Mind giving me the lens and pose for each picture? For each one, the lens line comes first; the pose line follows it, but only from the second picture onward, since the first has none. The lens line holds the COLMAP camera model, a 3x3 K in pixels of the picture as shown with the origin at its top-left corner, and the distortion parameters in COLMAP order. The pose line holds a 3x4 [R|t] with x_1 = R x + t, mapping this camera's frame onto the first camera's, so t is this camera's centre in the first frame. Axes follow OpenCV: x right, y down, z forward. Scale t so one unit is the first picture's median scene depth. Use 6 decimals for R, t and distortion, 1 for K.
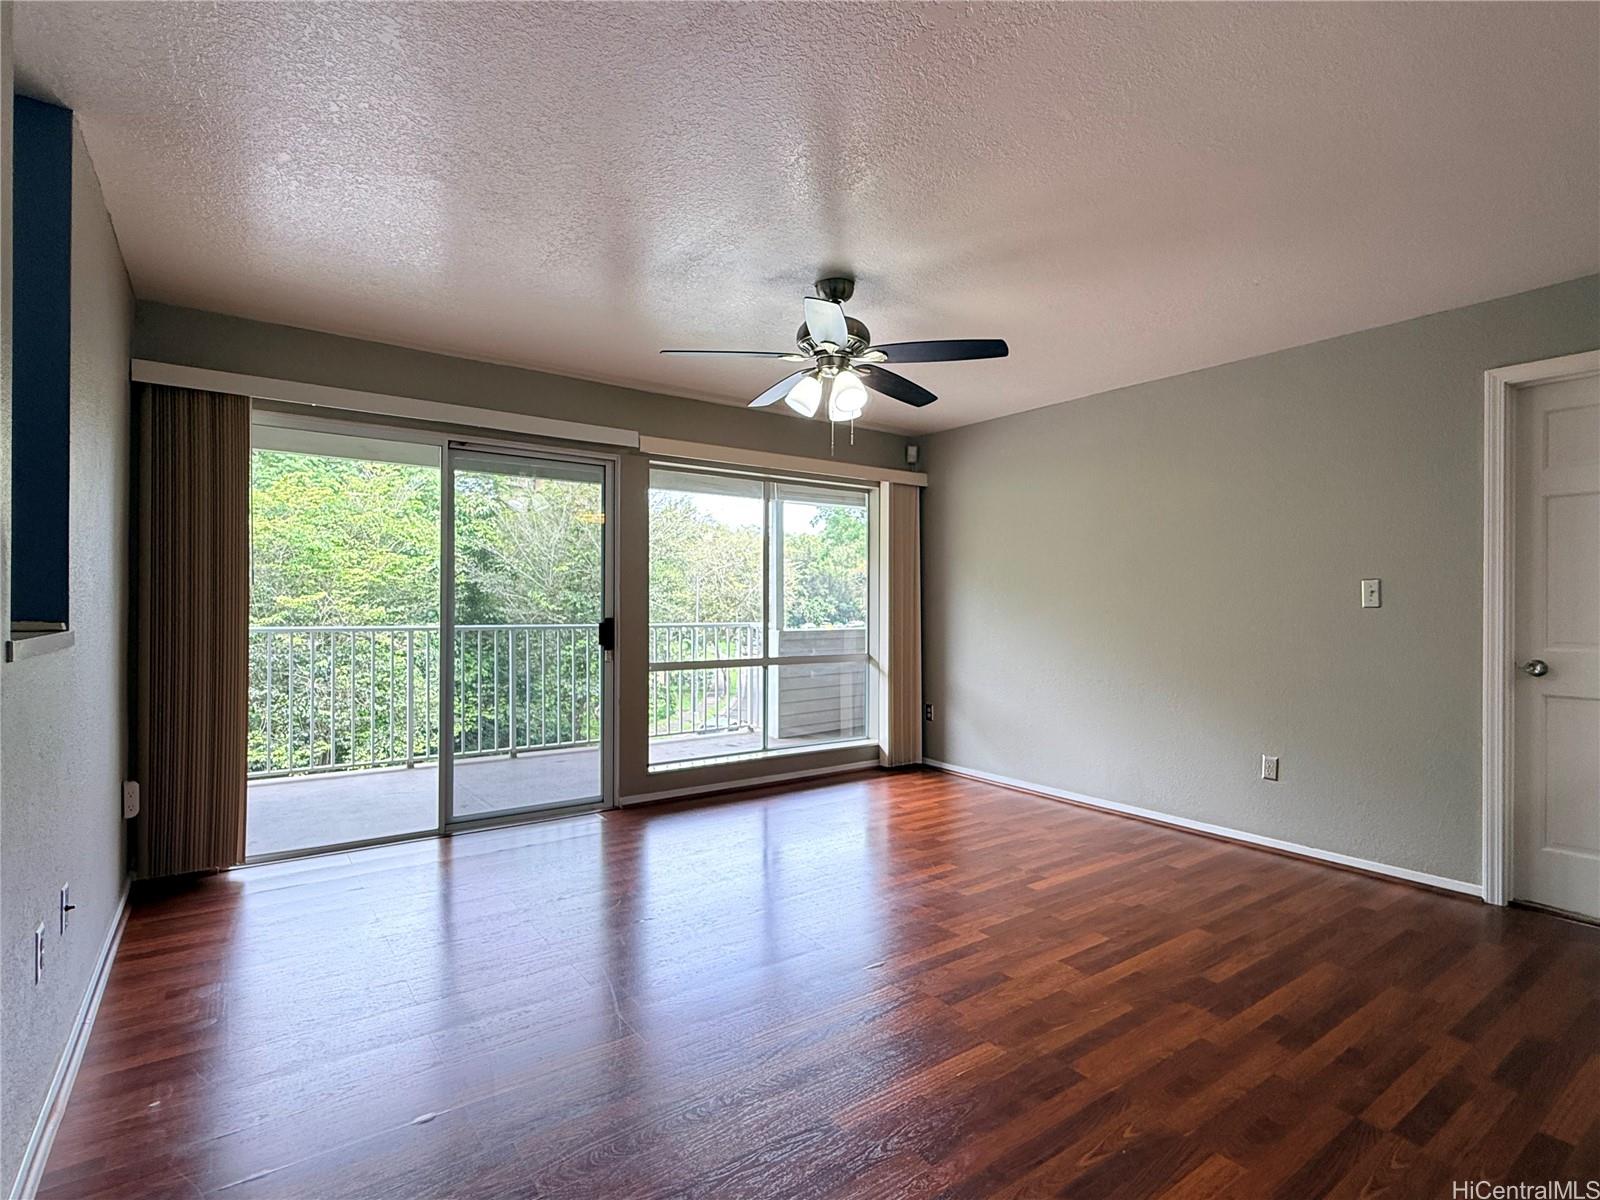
lens RADIAL K [[784.8, 0, 800.0], [0, 784.8, 600.0], [0, 0, 1]] dist [-0.000034, -0.000032]
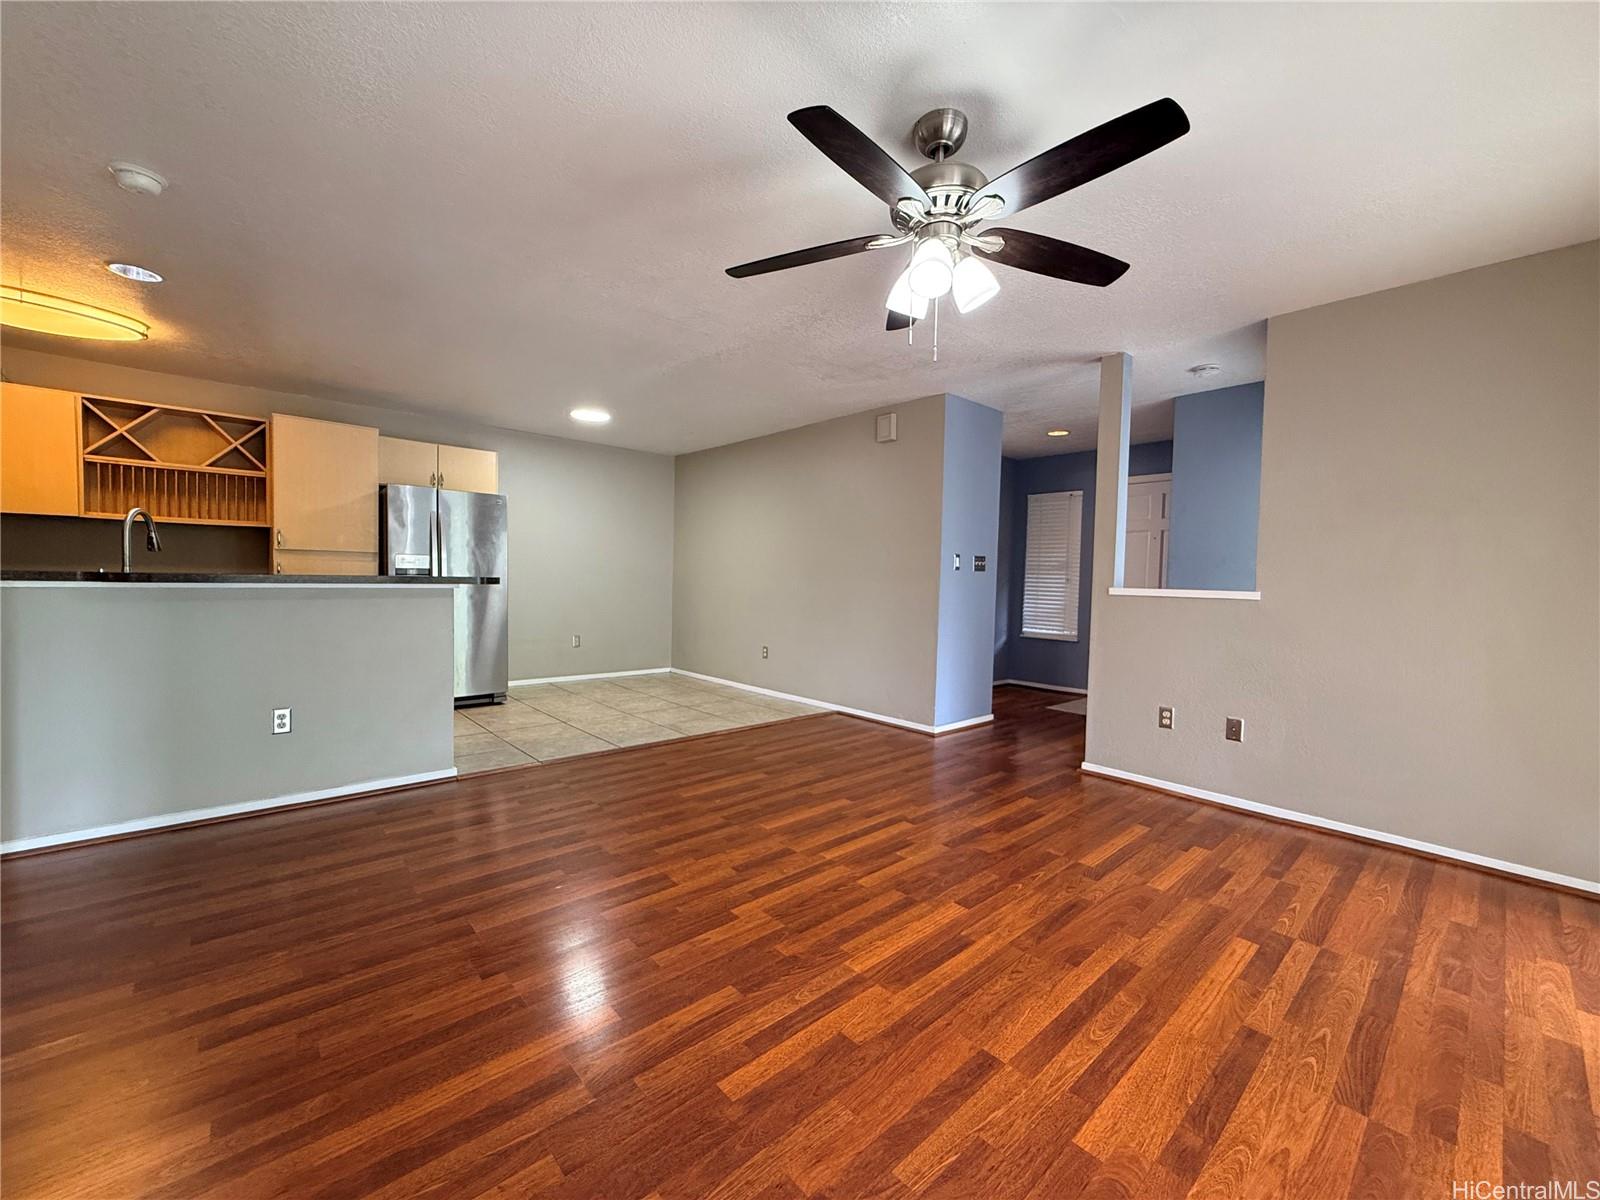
lens RADIAL K [[641.1, 0, 800.0], [0, 641.1, 600.0], [0, 0, 1]] dist [-0.000765, -0.000235]
pose [[-0.993145, -0.029101, -0.113205, 0.196312], [-0.032523, 0.999064, 0.028505, 0.025465], [0.112270, 0.031992, -0.993163, 1.341602]]
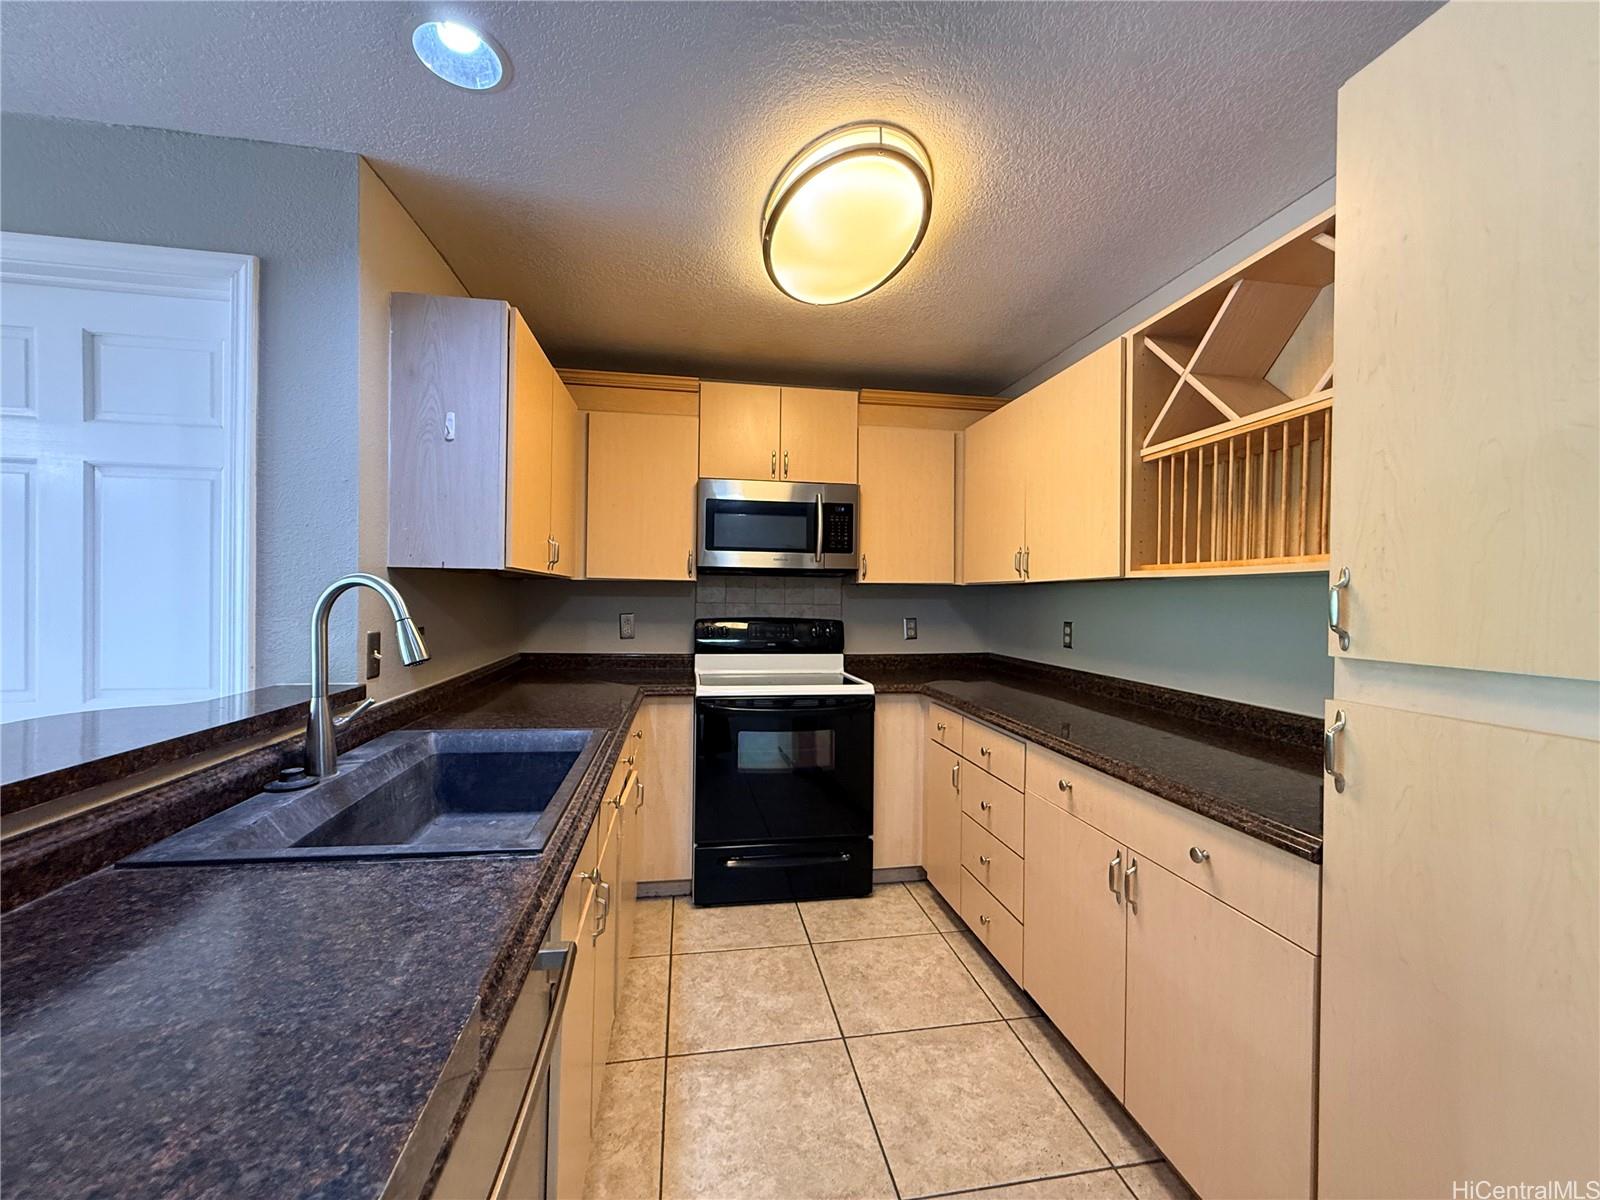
lens RADIAL K [[611.9, 0, 800.0], [0, 611.9, 600.0], [0, 0, 1]] dist [0.000356, -0.000028]
pose [[0.455855, -0.007064, 0.890026, 0.703193], [-0.016858, 0.999721, 0.016569, -0.029789], [-0.889894, -0.022557, 0.455608, 0.128441]]
